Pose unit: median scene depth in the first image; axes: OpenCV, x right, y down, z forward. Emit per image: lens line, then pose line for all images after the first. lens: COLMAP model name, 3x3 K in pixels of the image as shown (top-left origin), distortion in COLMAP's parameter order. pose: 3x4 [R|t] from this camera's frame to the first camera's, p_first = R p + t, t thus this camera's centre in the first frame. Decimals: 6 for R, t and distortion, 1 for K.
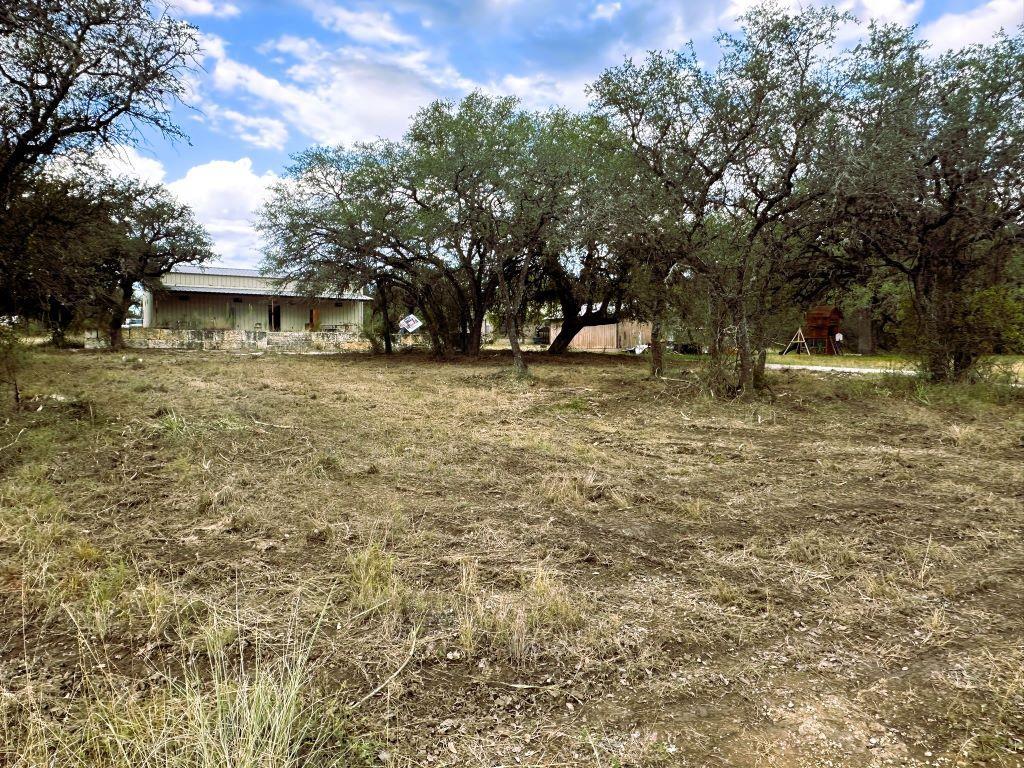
lens RADIAL K [[861.7, 0, 520.6], [0, 861.7, 382.9], [0, 0, 1]] dist [0.007560, -0.002508]
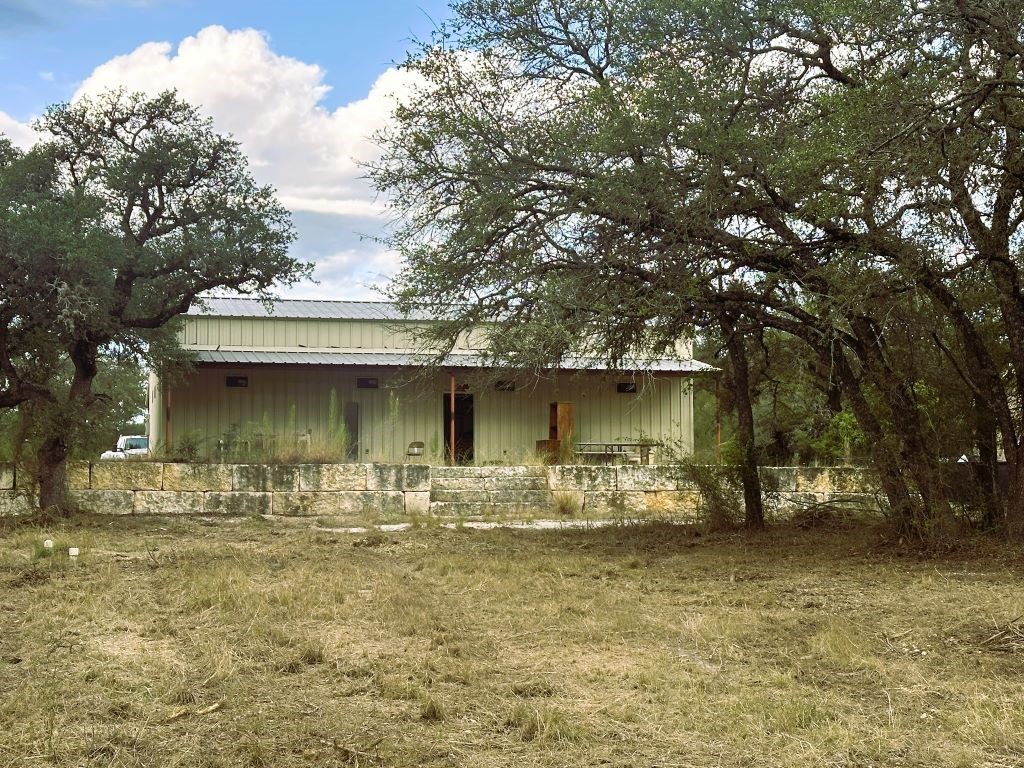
lens RADIAL K [[1642.1, 0, 512.0], [0, 1642.1, 385.9], [0, 0, 1]] dist [0.111610, 0.002334]
pose [[0.938424, -0.027109, -0.344422, -0.018921], [-0.004743, 0.995812, -0.091303, -0.030130], [0.345454, 0.087315, 0.934365, 0.362324]]
